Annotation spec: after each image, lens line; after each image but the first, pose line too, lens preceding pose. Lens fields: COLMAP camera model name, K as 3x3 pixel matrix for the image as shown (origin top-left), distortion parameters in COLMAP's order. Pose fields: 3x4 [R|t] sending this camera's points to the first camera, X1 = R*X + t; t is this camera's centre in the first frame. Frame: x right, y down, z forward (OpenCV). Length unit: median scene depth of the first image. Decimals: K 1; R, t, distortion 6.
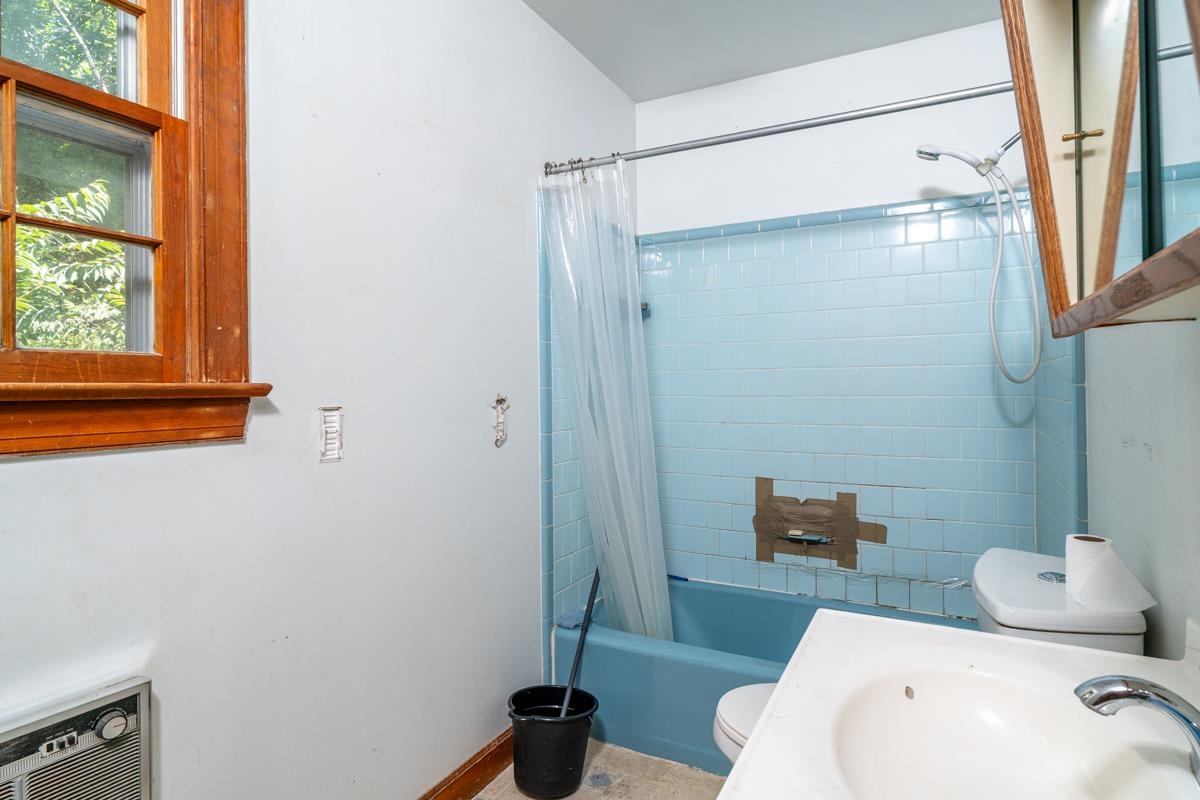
lens RADIAL K [[630.1, 0, 600.0], [0, 630.1, 400.0], [0, 0, 1]] dist [-0.056880, 0.031425]
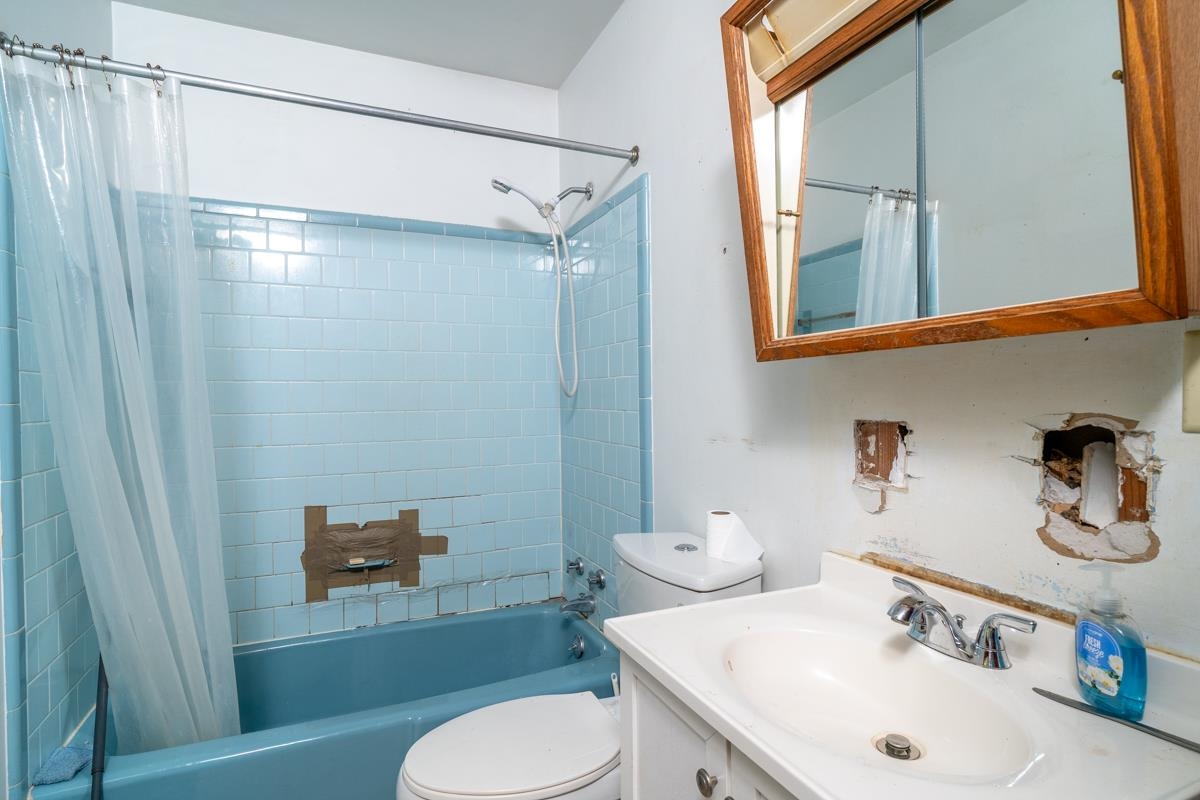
lens RADIAL K [[634.7, 0, 602.2], [0, 634.7, 420.7], [0, 0, 1]] dist [-0.004114, -0.002501]
pose [[0.598450, -0.029244, 0.800627, -0.213116], [0.019091, 0.999570, 0.022241, -0.007106], [-0.800933, 0.001975, 0.598751, 0.160272]]
